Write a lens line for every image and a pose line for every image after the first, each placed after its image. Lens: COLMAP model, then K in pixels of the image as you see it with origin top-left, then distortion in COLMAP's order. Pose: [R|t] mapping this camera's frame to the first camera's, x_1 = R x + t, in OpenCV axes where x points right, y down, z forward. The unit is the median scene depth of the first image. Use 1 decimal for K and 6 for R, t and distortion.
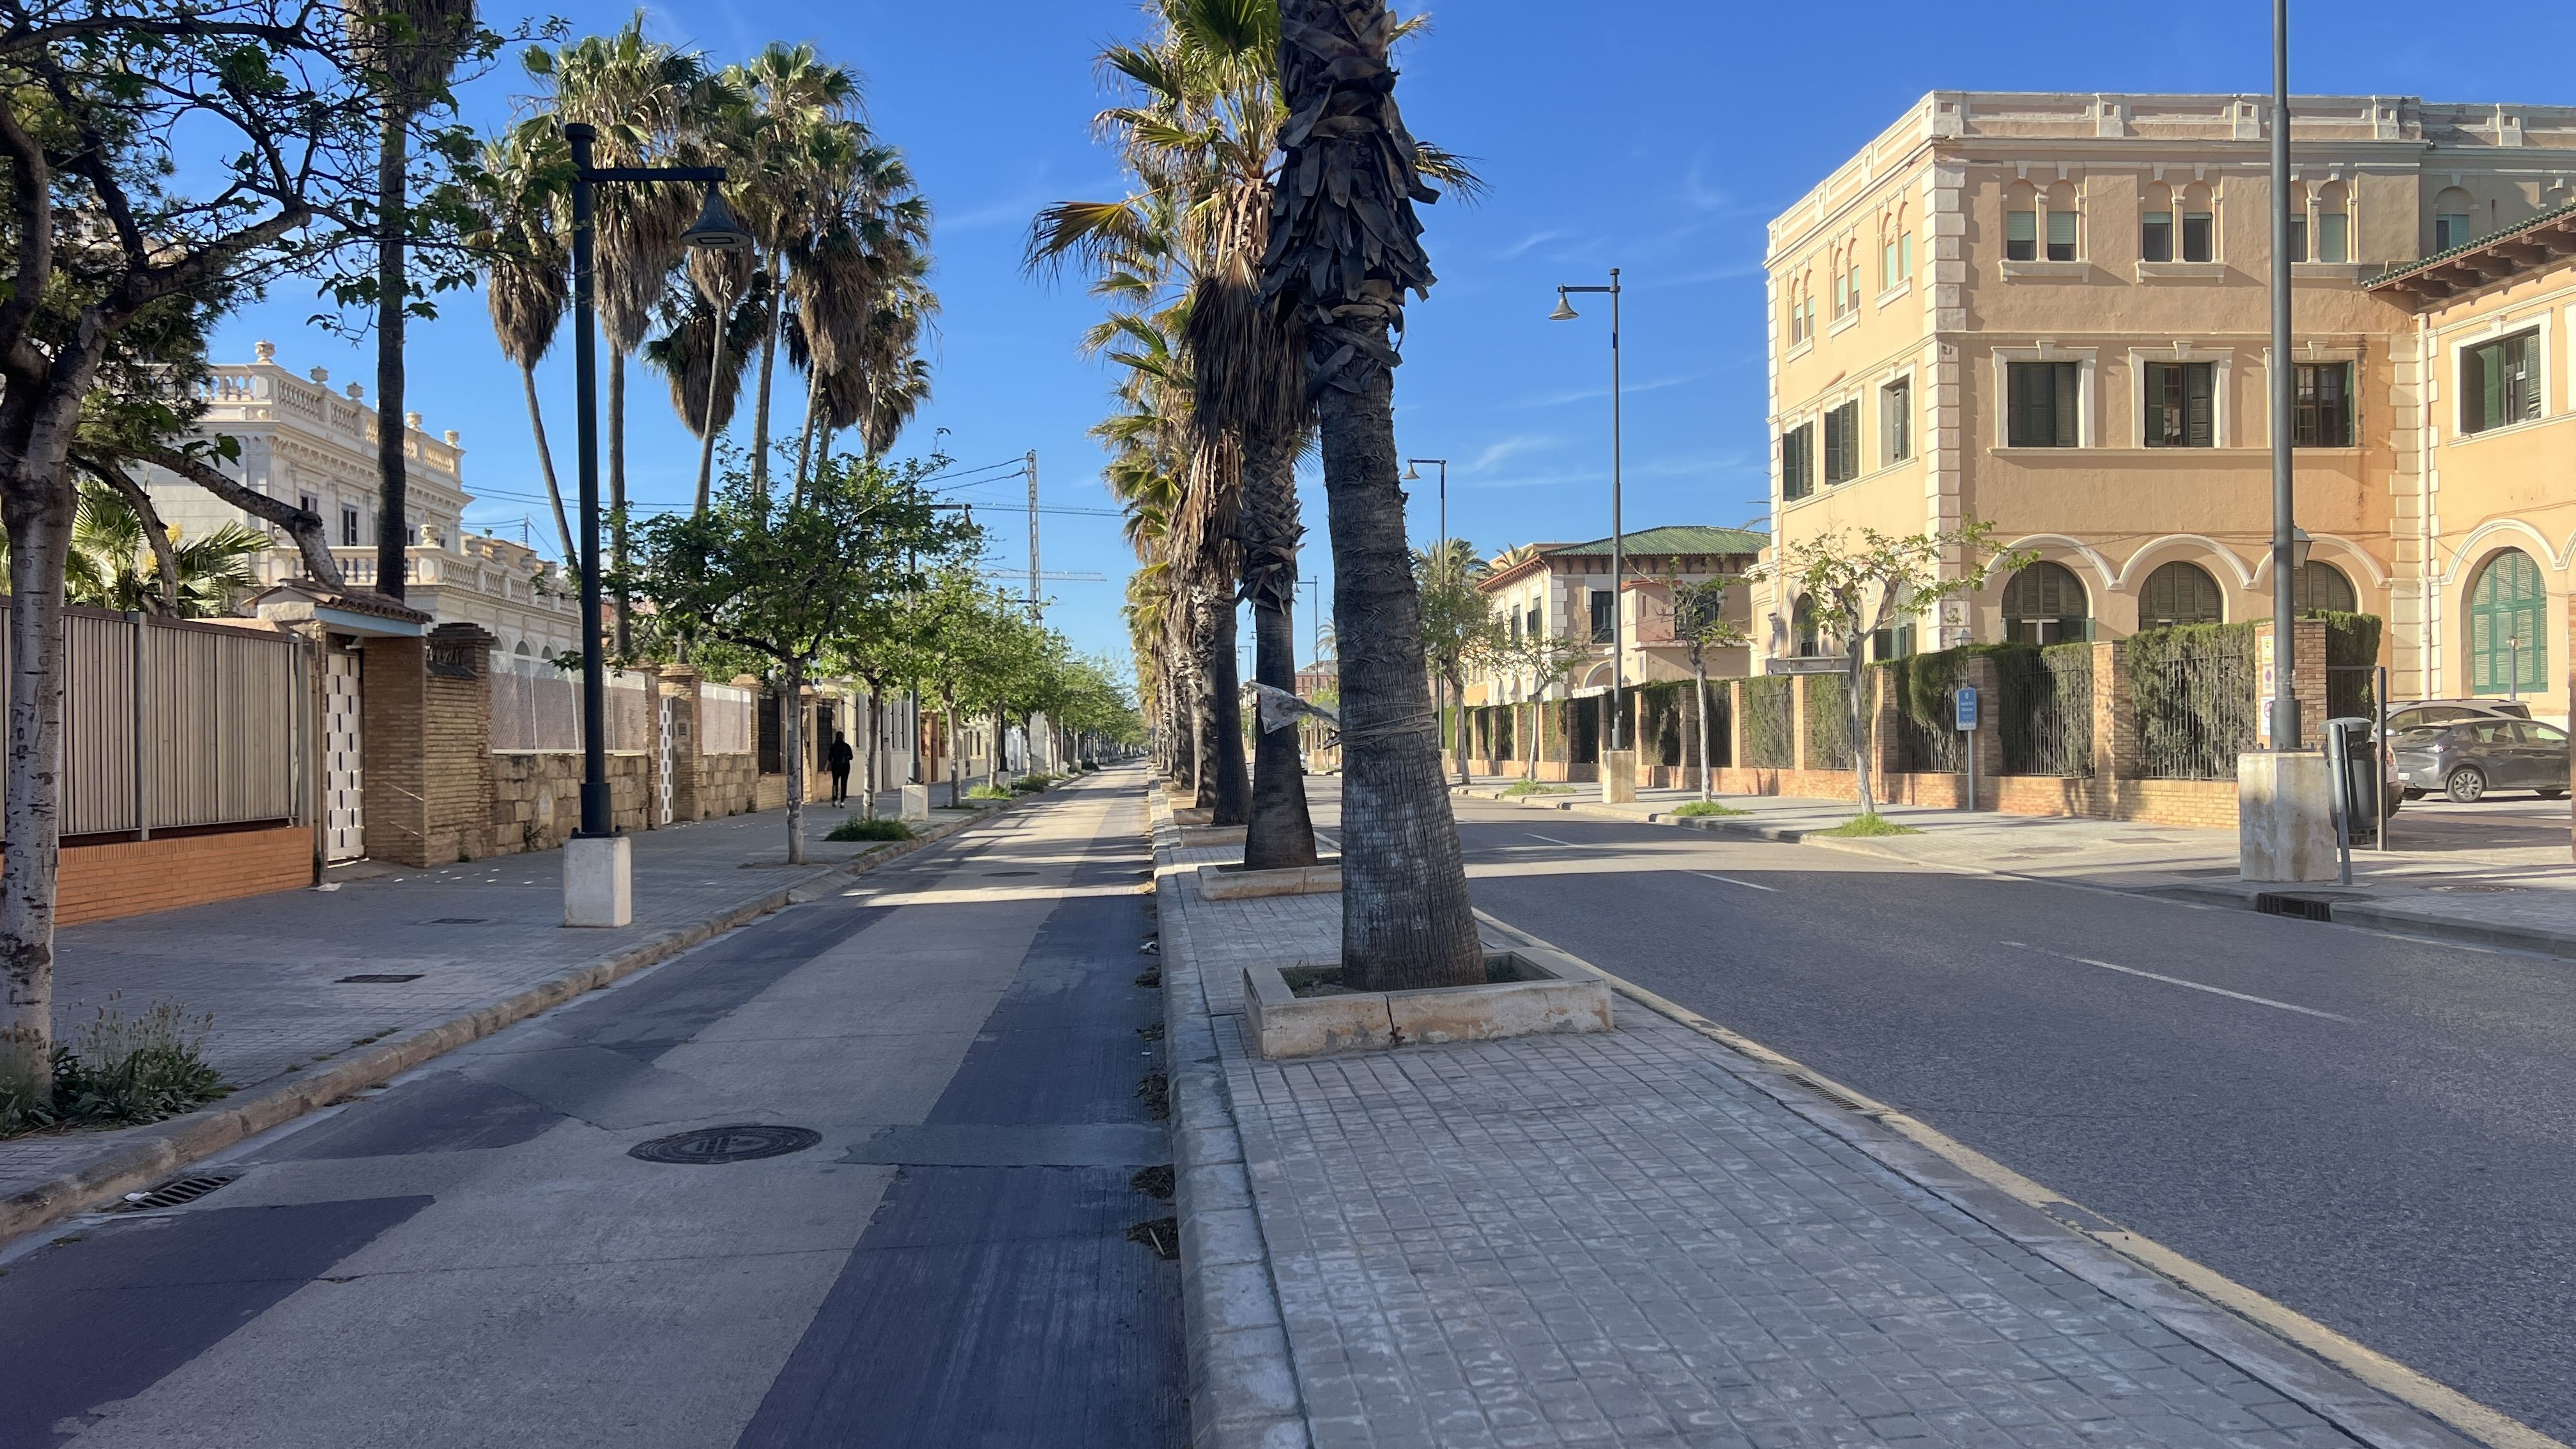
lens RADIAL K [[1925.0, 0, 1301.1], [0, 1925.0, 741.5], [0, 0, 1]] dist [0.078268, -0.094042]
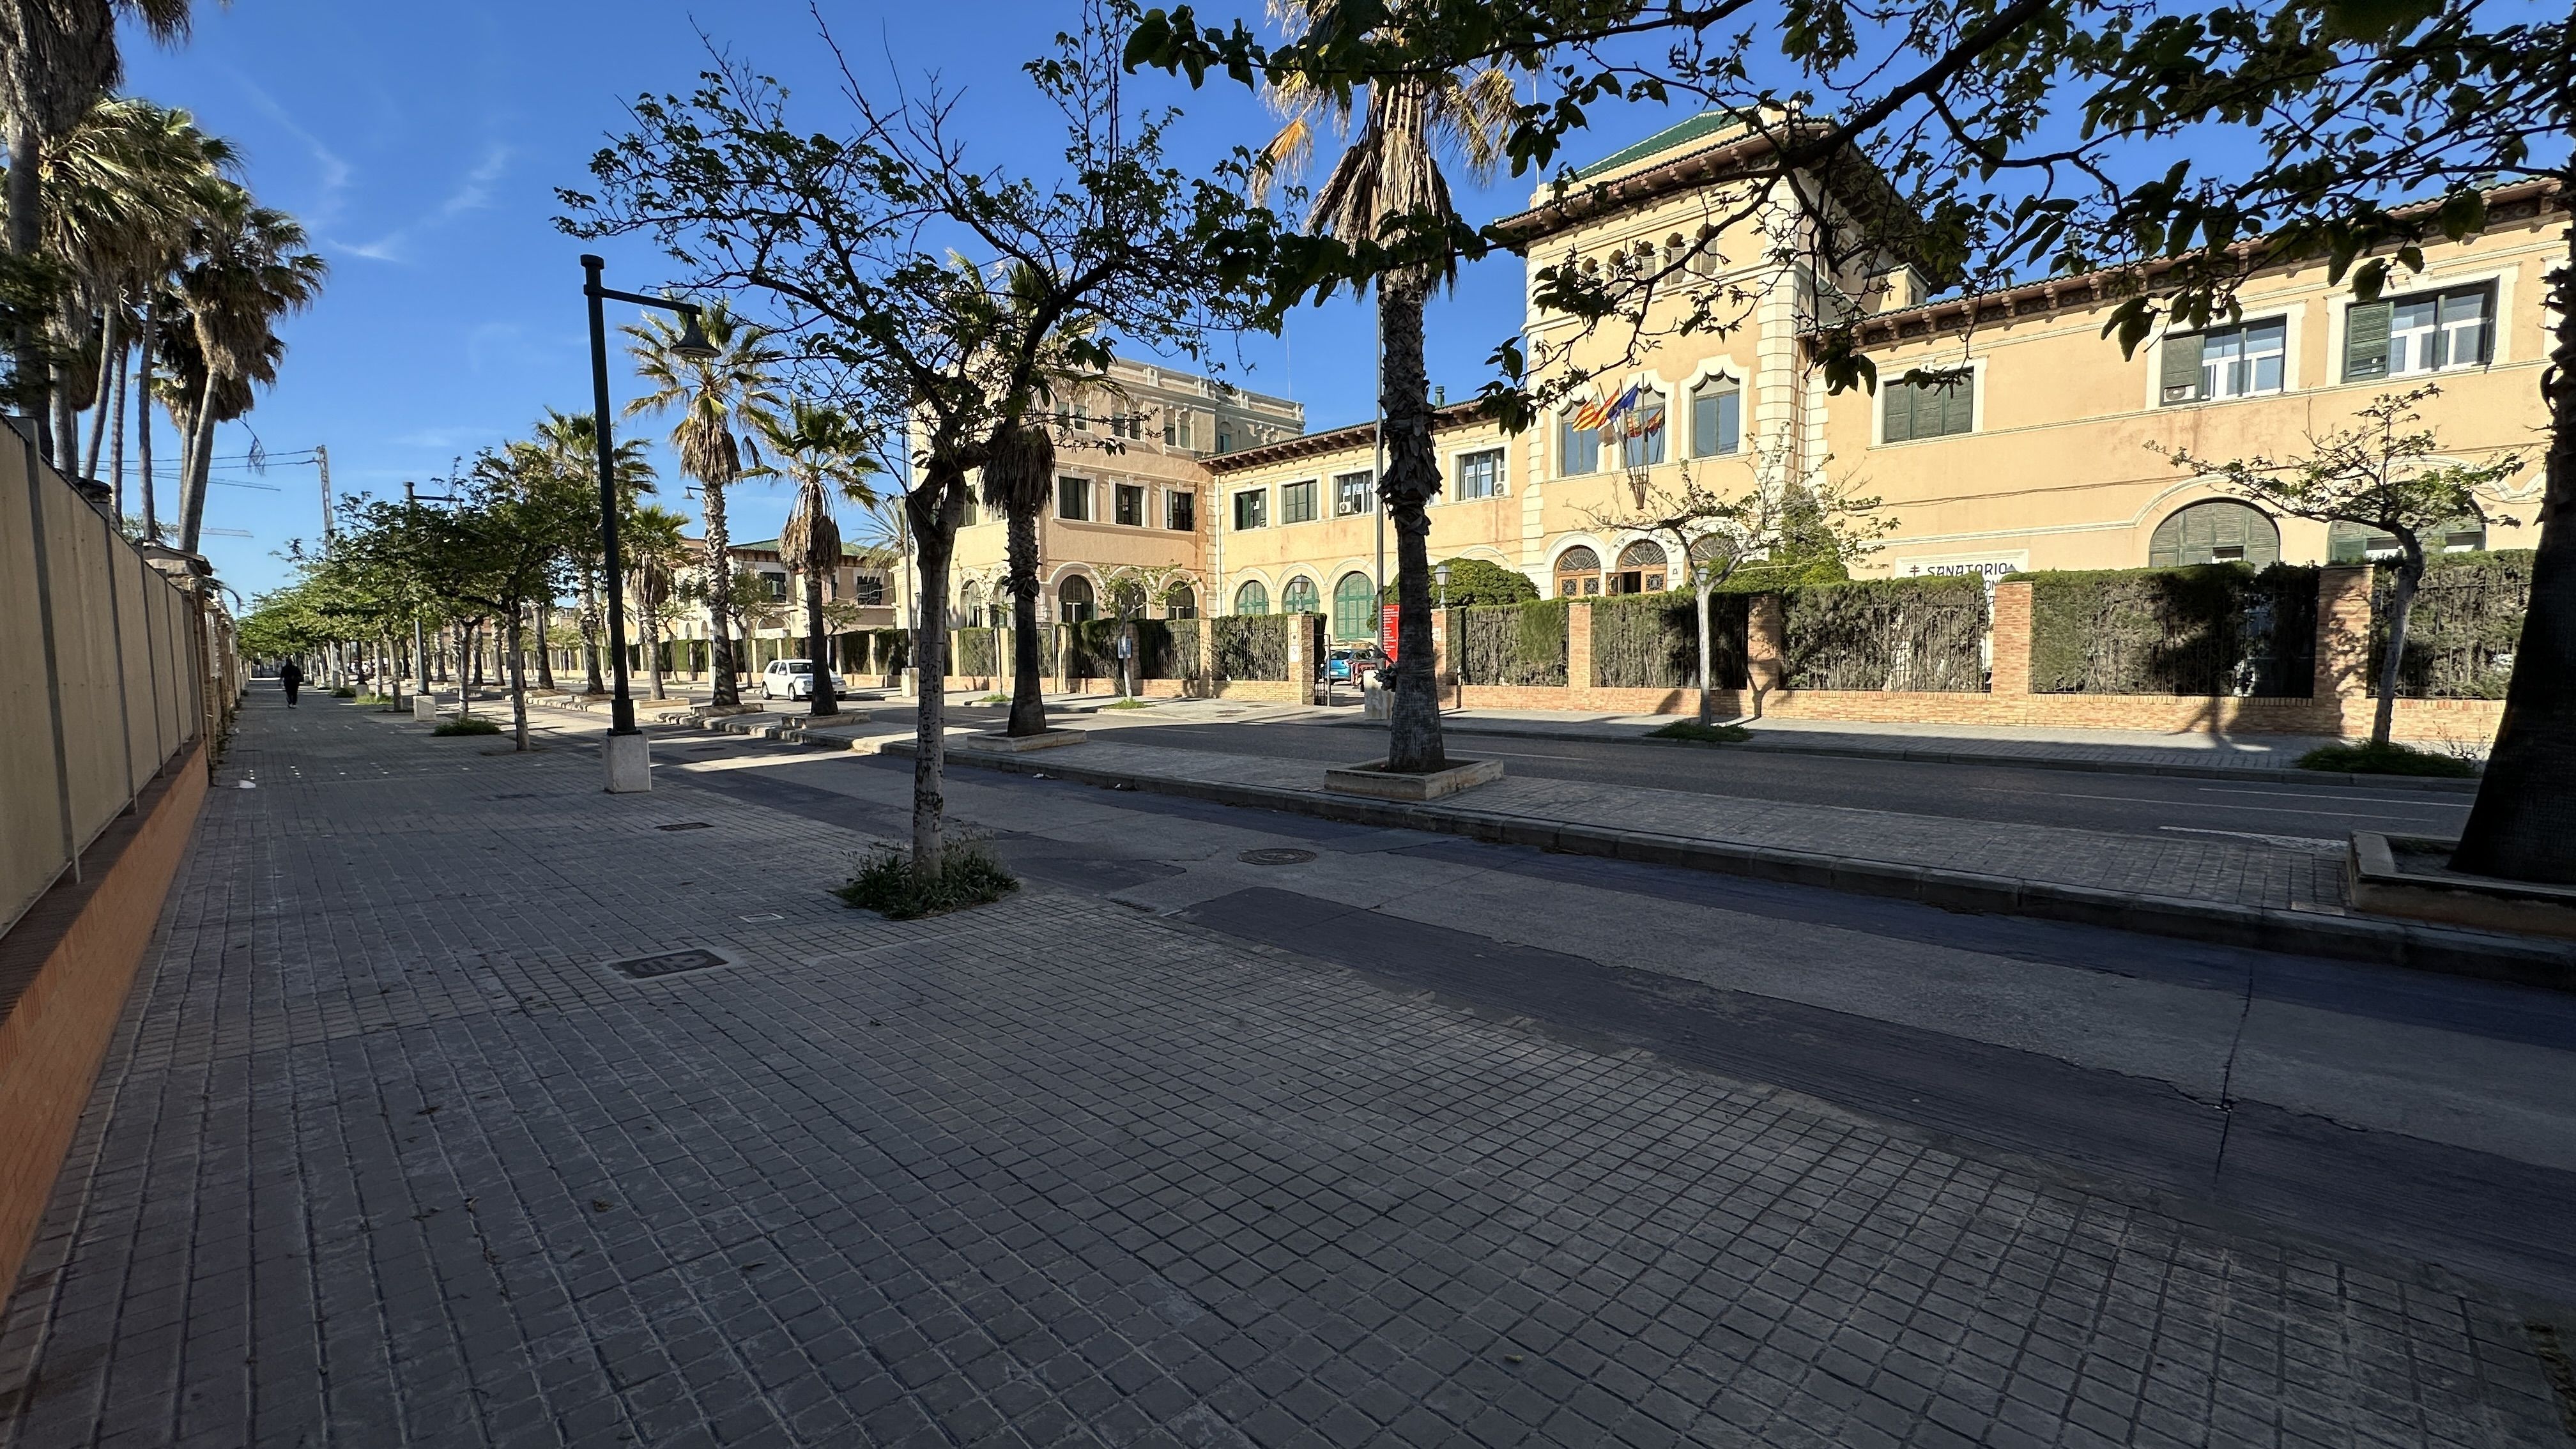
lens RADIAL K [[1032.5, 0, 1281.7], [0, 1032.5, 717.7], [0, 0, 1]] dist [0.002817, 0.000329]
pose [[0.759436, -0.038059, 0.649468, -0.173819], [0.000887, 0.998347, 0.057465, -0.003753], [-0.650582, -0.043065, 0.758214, 0.013888]]
